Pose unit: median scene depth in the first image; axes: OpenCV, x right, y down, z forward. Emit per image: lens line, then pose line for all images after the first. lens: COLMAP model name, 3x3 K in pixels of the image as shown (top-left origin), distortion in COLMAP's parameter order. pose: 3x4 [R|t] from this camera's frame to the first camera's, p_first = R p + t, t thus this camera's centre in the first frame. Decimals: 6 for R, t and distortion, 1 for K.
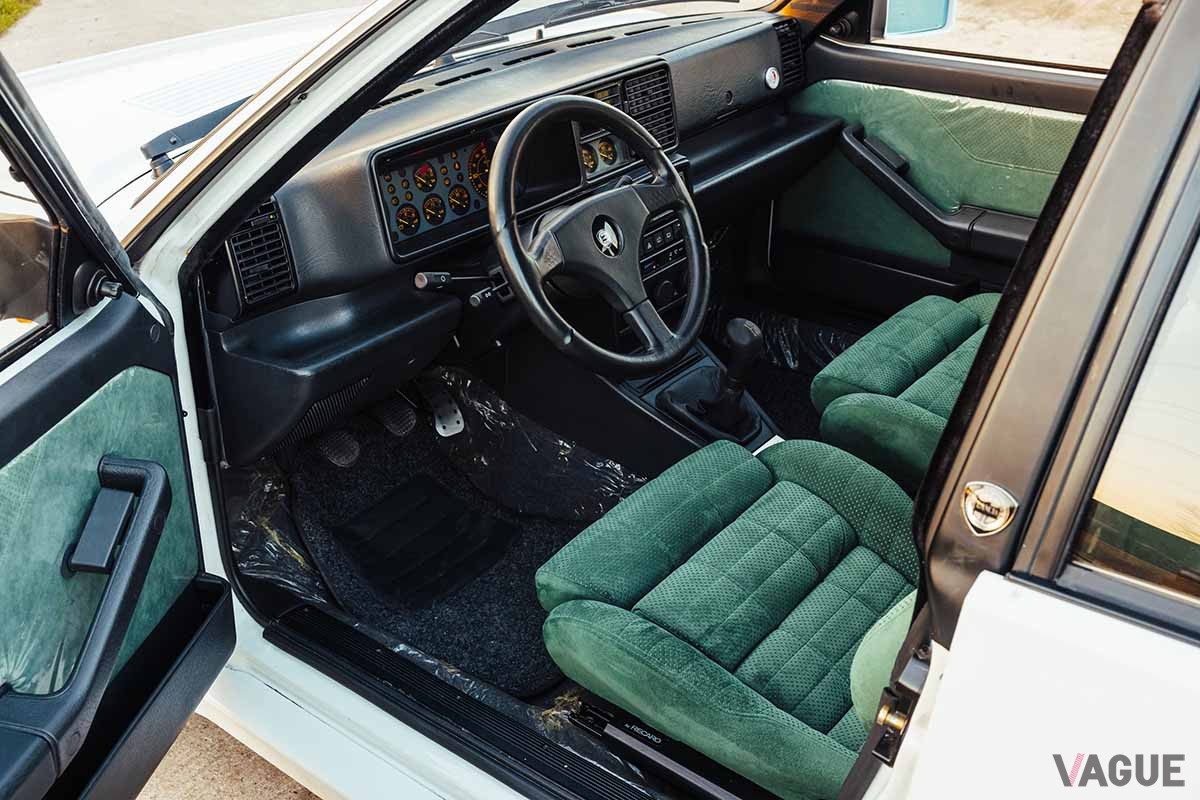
lens RADIAL K [[1280.1, 0, 600.0], [0, 1280.1, 400.0], [0, 0, 1]] dist [0.013253, 0.010386]
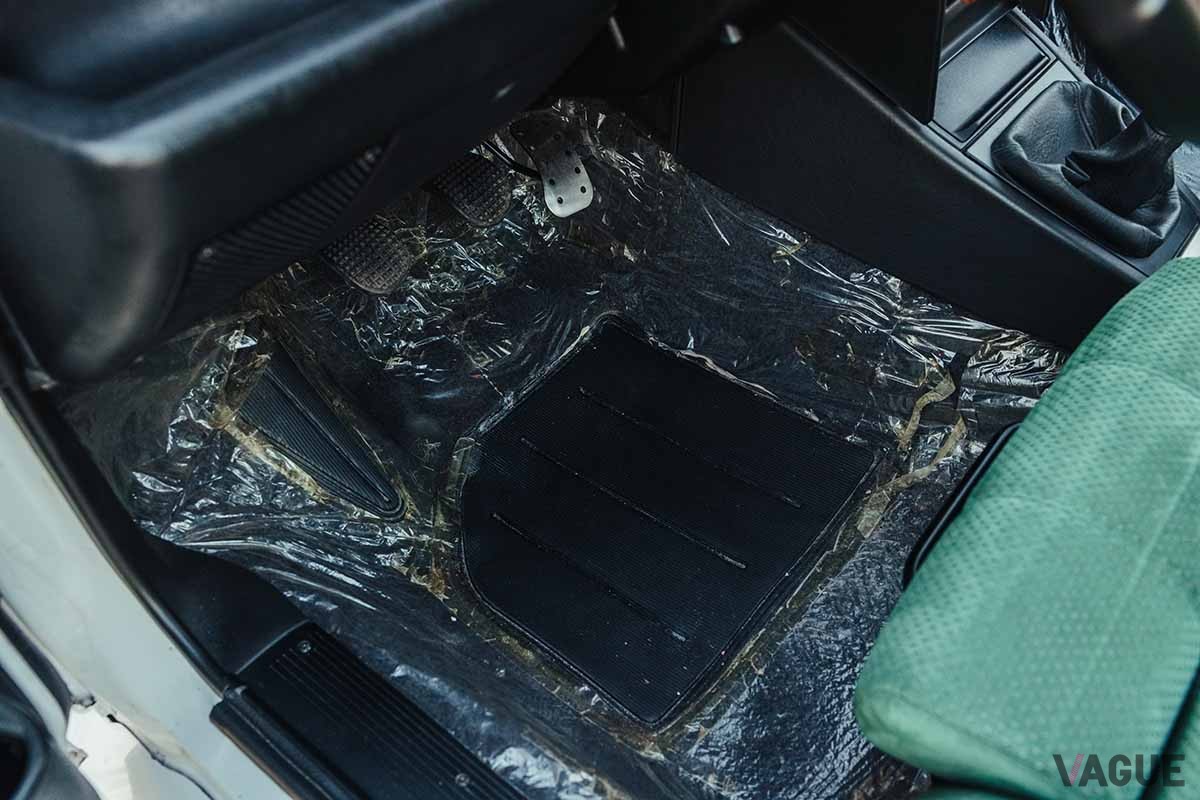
lens RADIAL K [[1016.4, 0, 600.0], [0, 1016.4, 400.0], [0, 0, 1]] dist [-0.015191, -0.008872]
pose [[0.998948, -0.005209, -0.045557, -0.088524], [0.017808, 0.959609, 0.280773, -0.021306], [0.042254, -0.281289, 0.958692, 0.572105]]
